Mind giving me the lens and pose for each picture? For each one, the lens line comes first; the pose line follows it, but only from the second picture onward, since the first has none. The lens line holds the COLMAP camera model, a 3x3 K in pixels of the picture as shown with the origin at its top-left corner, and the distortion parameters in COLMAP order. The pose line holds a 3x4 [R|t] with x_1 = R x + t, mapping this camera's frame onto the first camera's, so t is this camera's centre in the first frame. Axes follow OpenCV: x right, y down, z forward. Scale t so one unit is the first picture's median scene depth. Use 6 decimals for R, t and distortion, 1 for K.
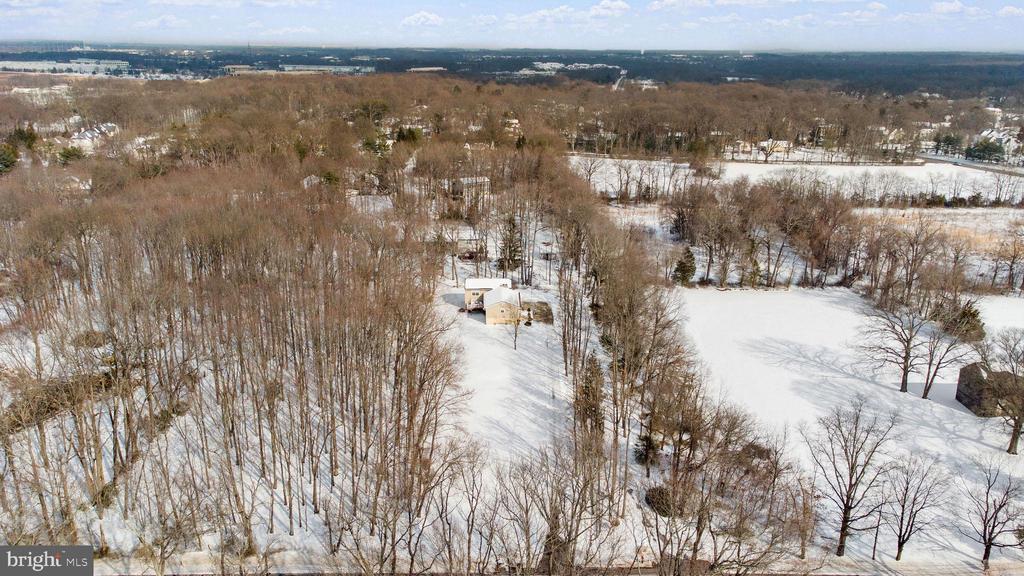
lens RADIAL K [[770.5, 0, 512.0], [0, 770.5, 288.0], [0, 0, 1]] dist [0.075944, -0.002412]
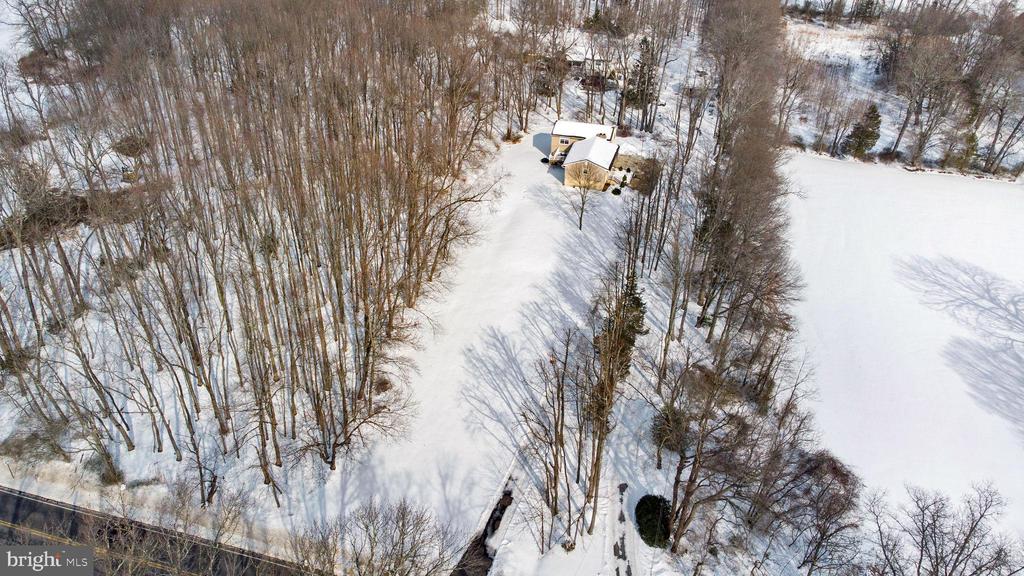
lens RADIAL K [[760.5, 0, 512.0], [0, 760.5, 288.0], [0, 0, 1]] dist [0.004384, 0.115511]
pose [[0.956261, 0.168486, -0.239117, 0.116949], [-0.098804, 0.955456, 0.278103, -0.062575], [0.275322, -0.242313, 0.930313, 0.220090]]
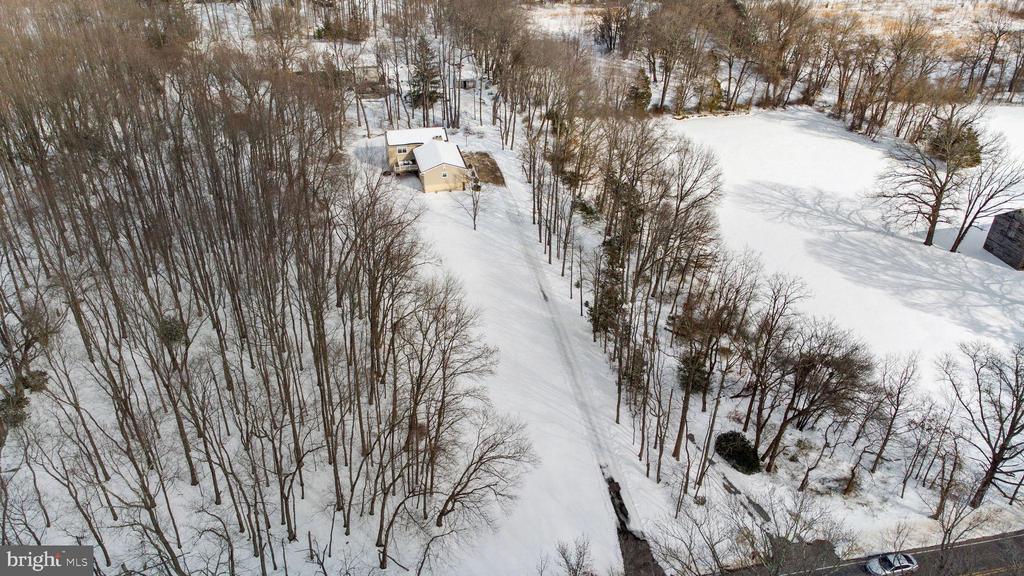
lens RADIAL K [[760.5, 0, 512.0], [0, 760.5, 288.0], [0, 0, 1]] dist [0.004384, 0.115511]
pose [[0.979149, -0.105416, 0.173649, -0.088971], [0.055161, 0.960671, 0.272156, -0.064607], [-0.195510, -0.256903, 0.946455, 0.209898]]
